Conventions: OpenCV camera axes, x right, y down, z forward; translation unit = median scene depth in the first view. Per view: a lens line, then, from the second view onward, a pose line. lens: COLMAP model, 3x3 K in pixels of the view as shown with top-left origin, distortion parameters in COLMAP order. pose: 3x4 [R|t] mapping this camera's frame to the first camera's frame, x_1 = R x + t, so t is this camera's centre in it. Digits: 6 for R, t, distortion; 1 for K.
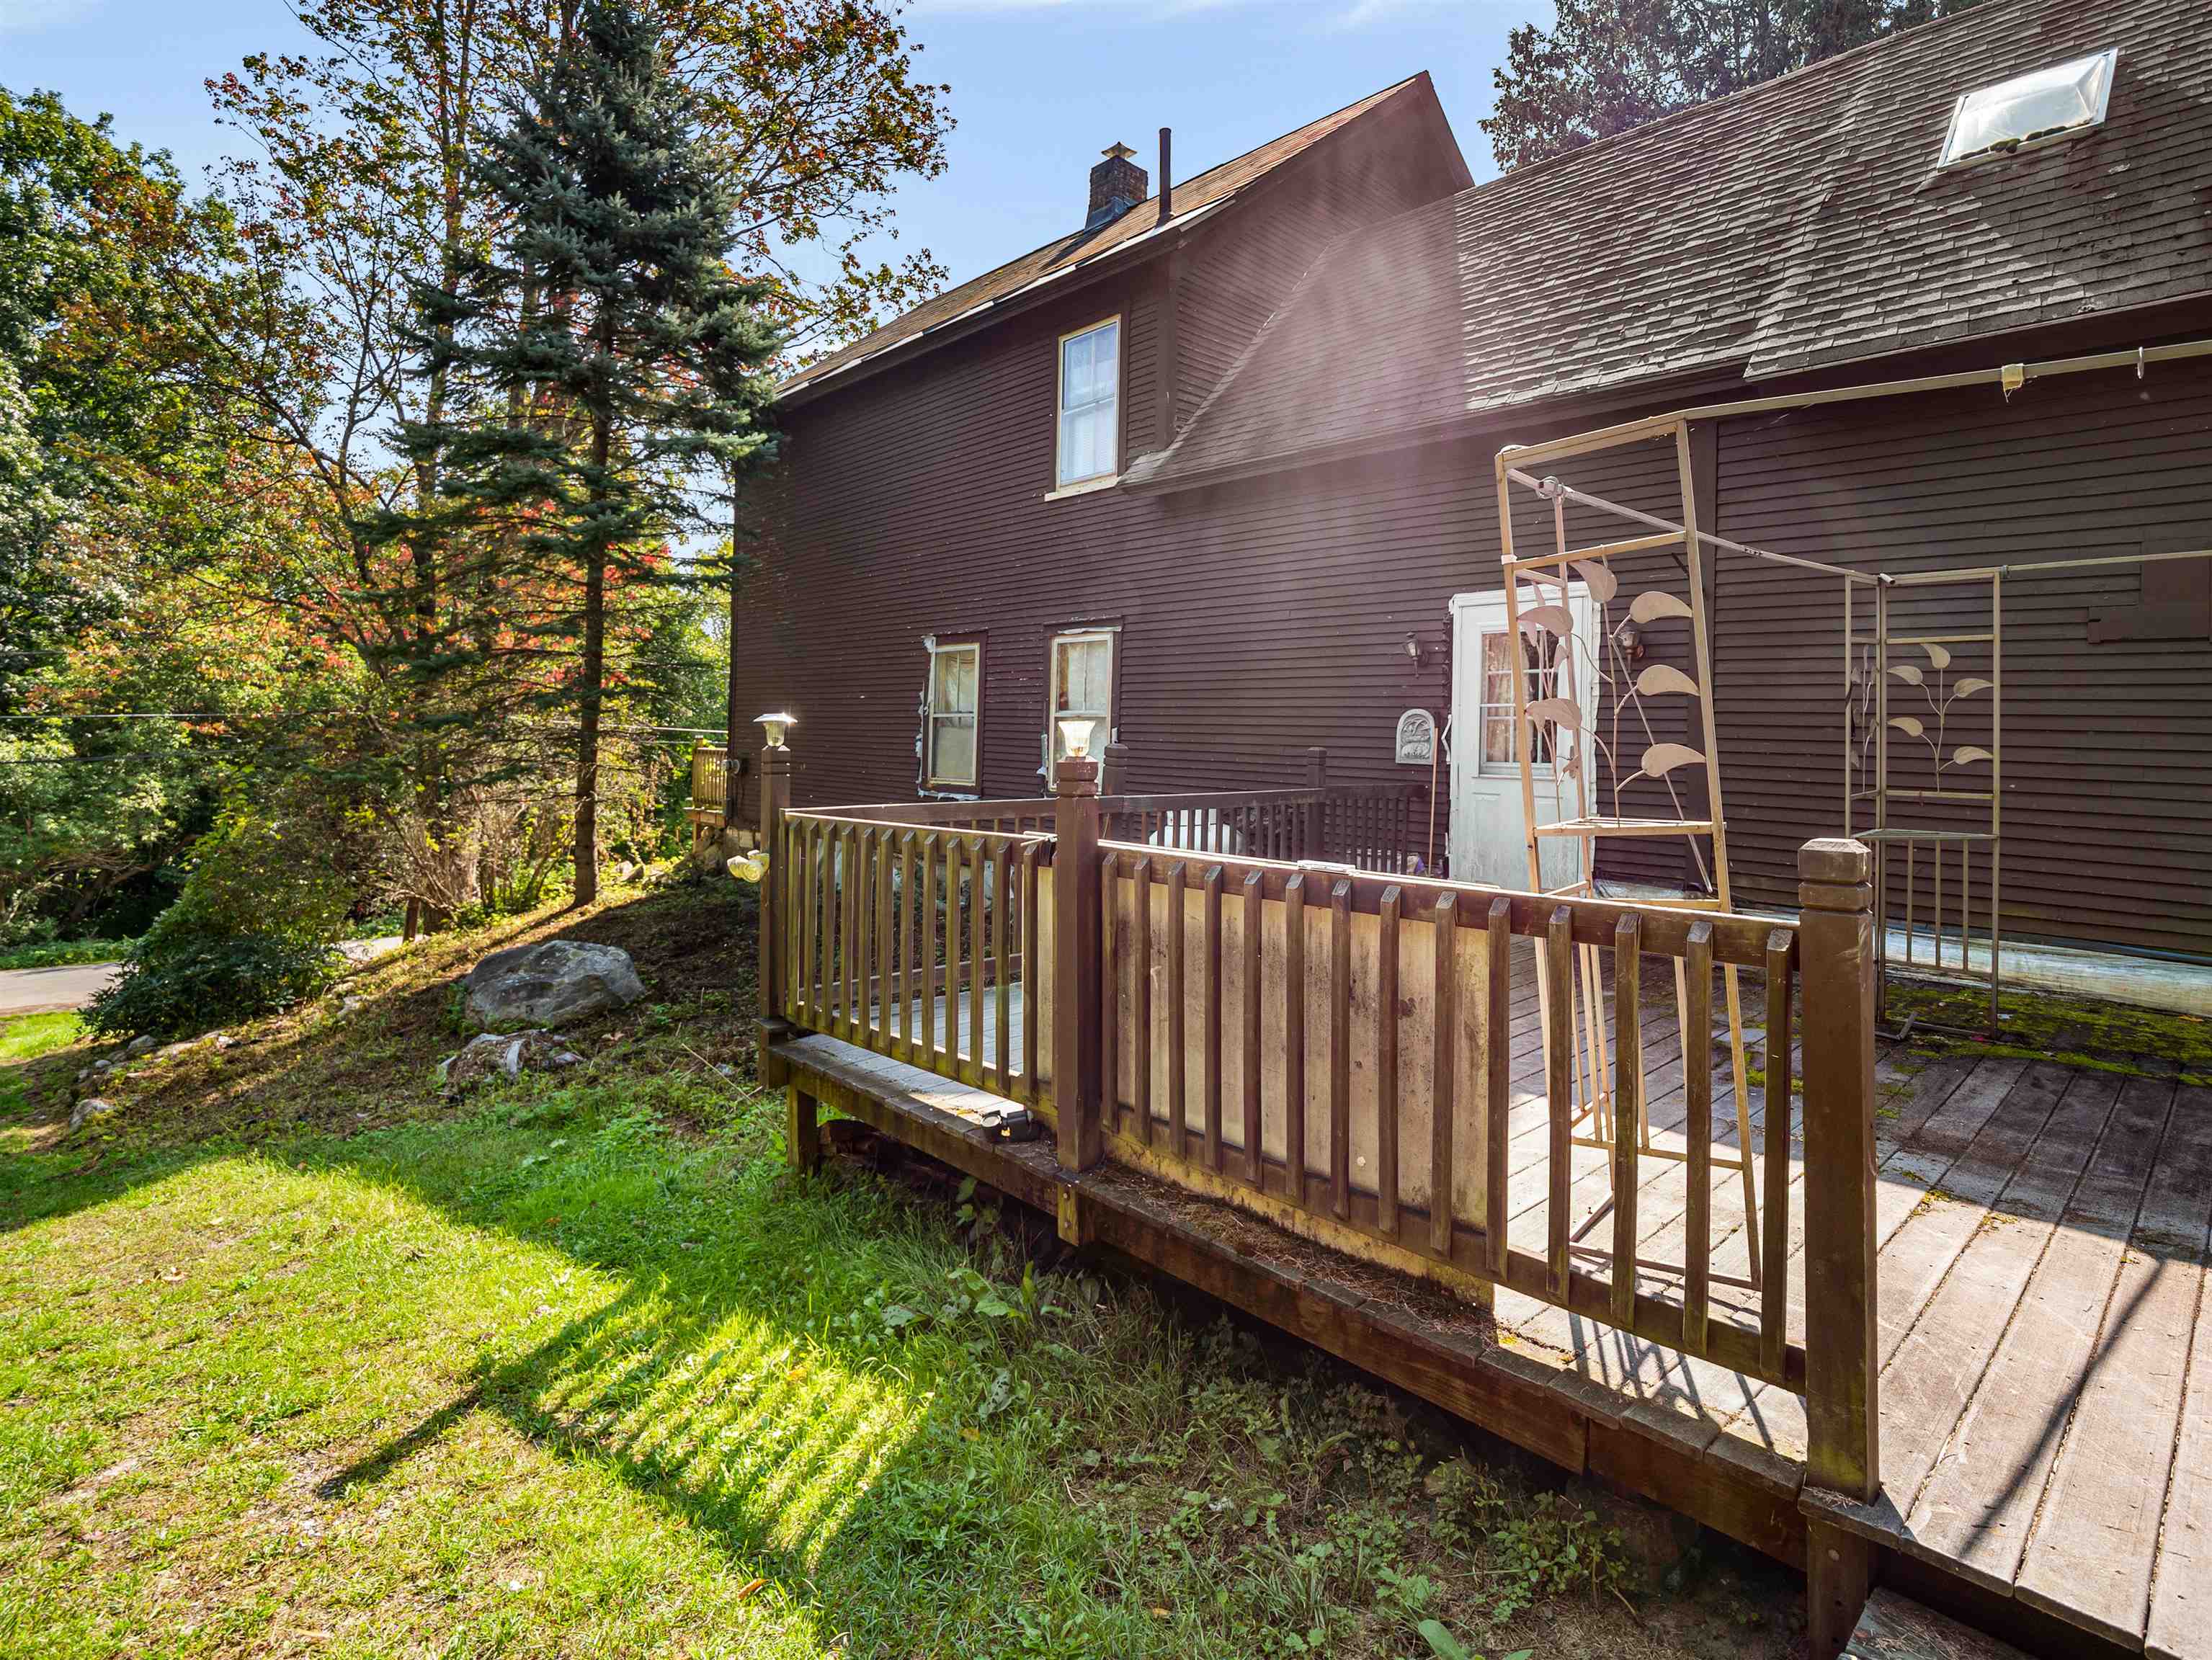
lens RADIAL K [[1127.7, 0, 1106.0], [0, 1127.7, 830.0], [0, 0, 1]] dist [-0.007103, -0.002299]
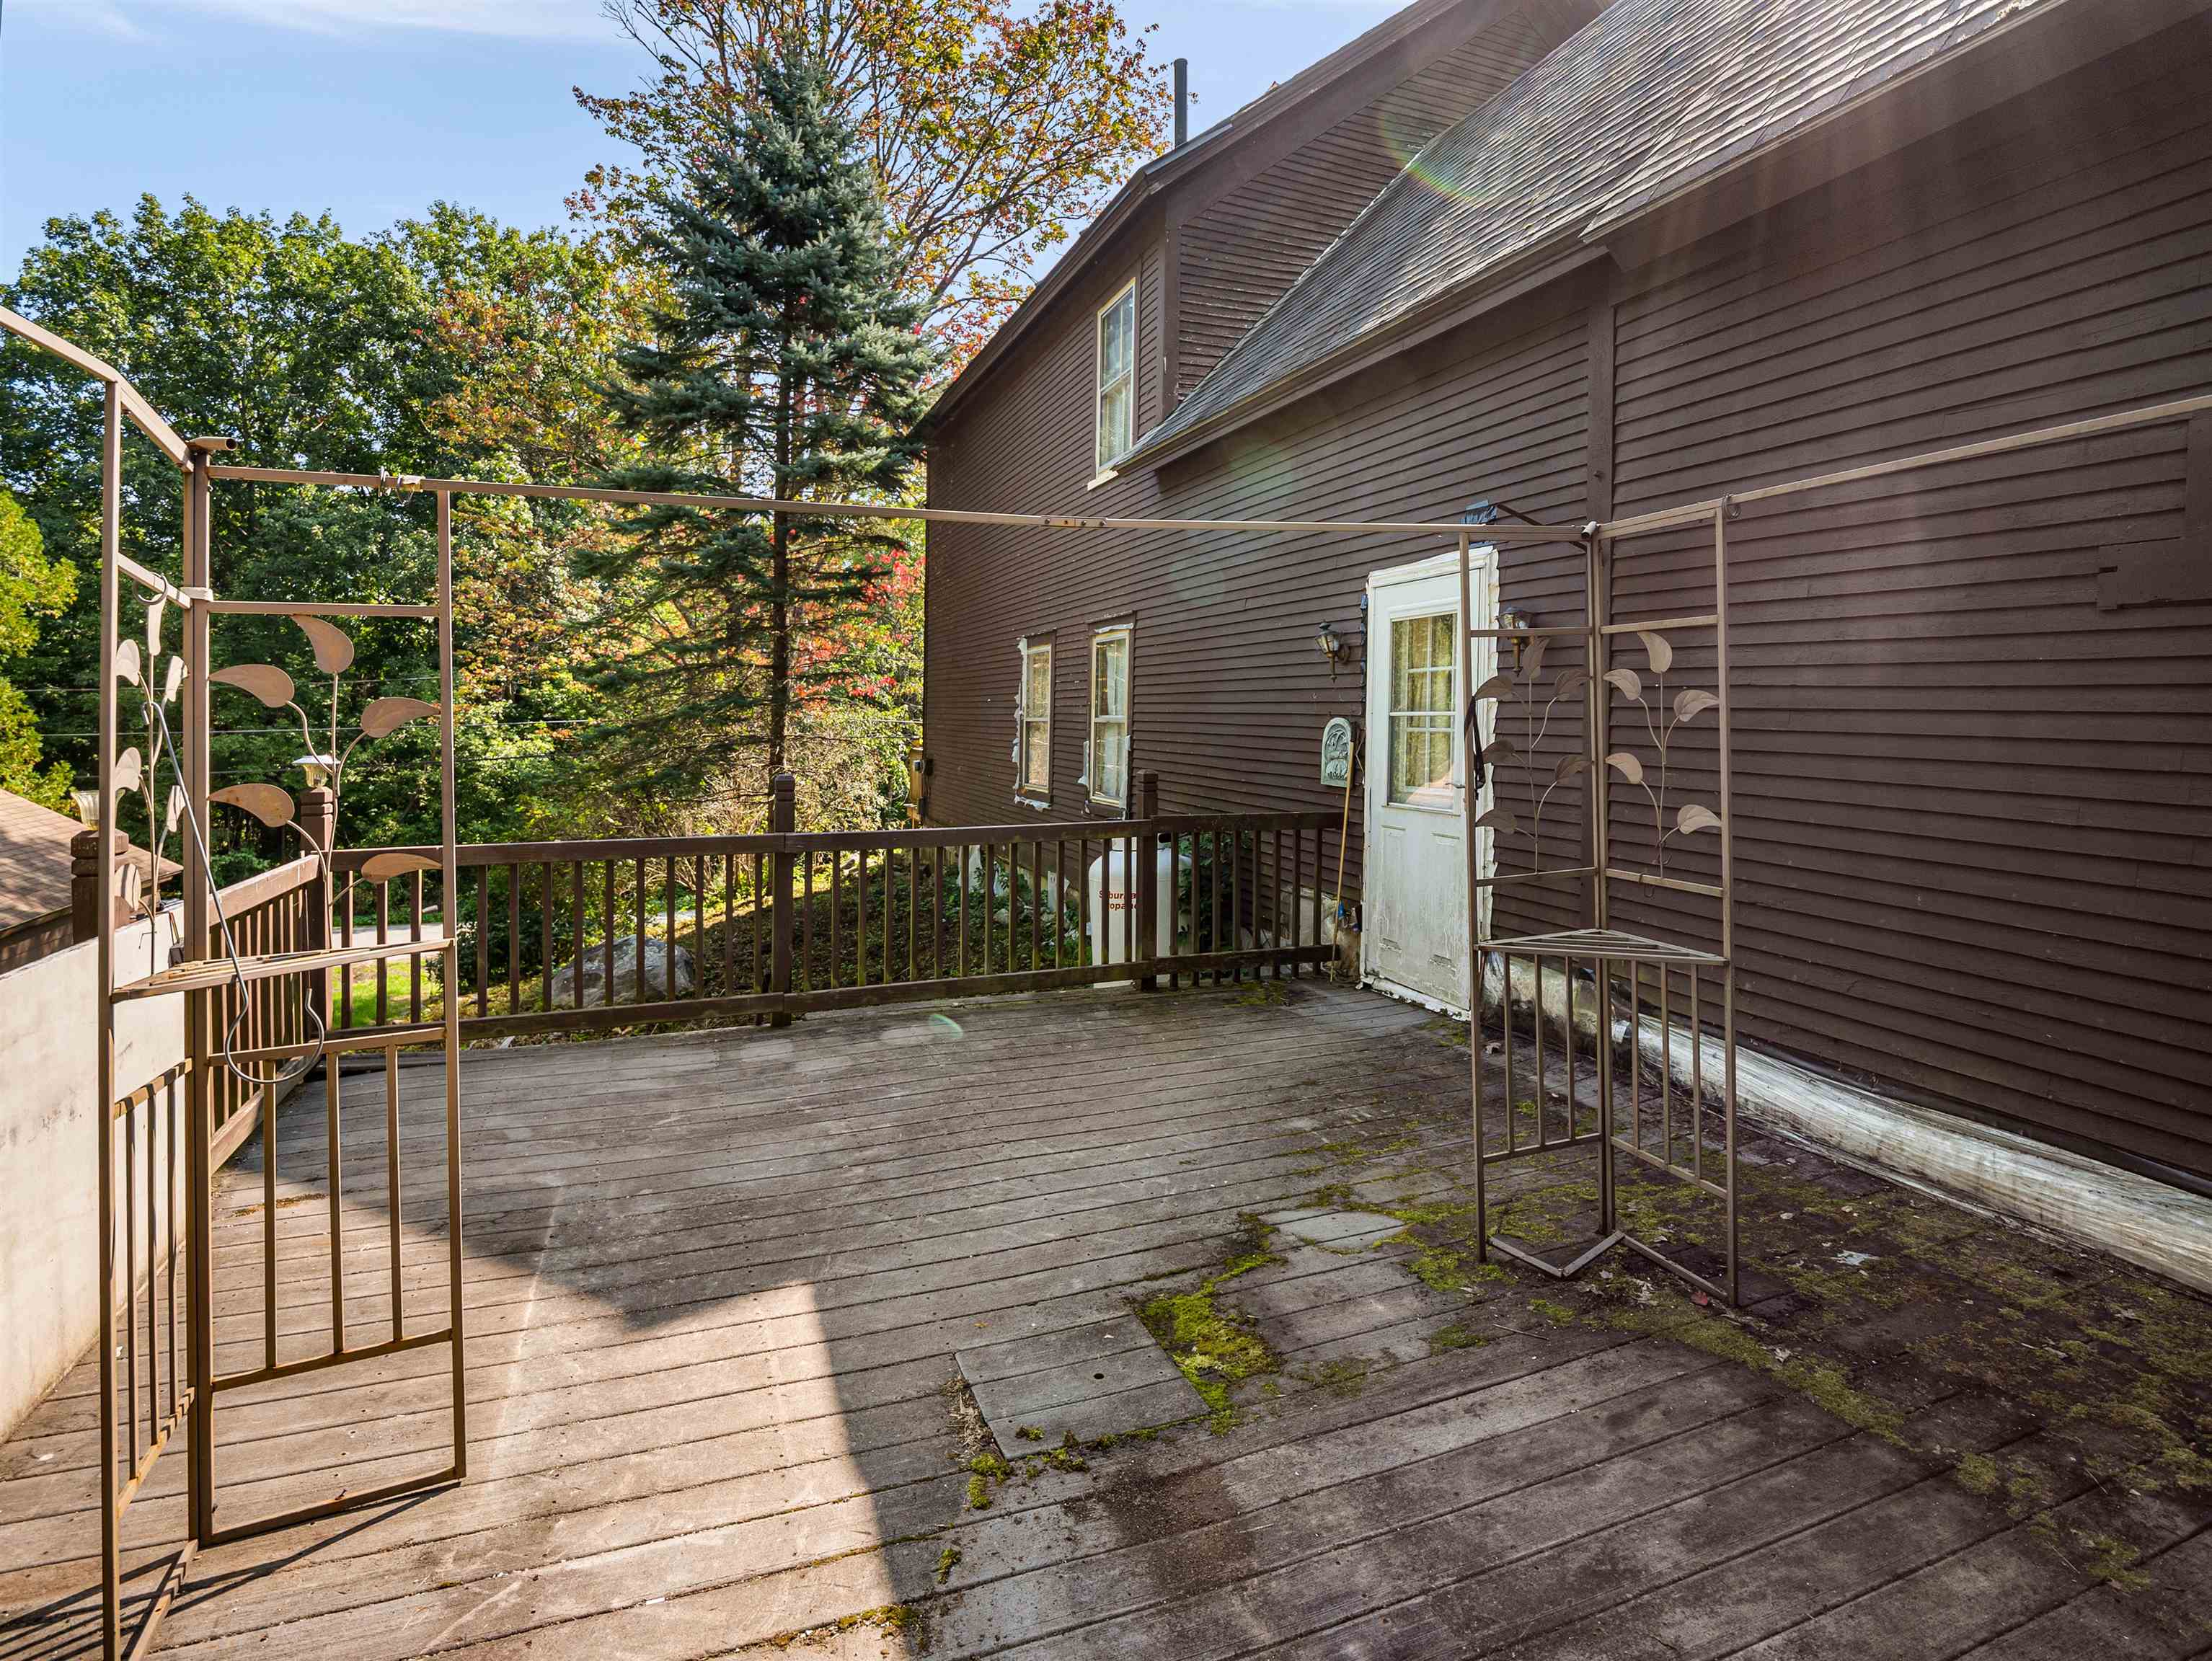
lens RADIAL K [[1118.3, 0, 1106.0], [0, 1118.3, 830.5], [0, 0, 1]] dist [-0.018968, 0.000386]
pose [[0.925000, 0.024314, -0.379187, 0.431997], [-0.018144, 0.999639, 0.019838, -0.040551], [0.379532, -0.011471, 0.925107, 0.205625]]
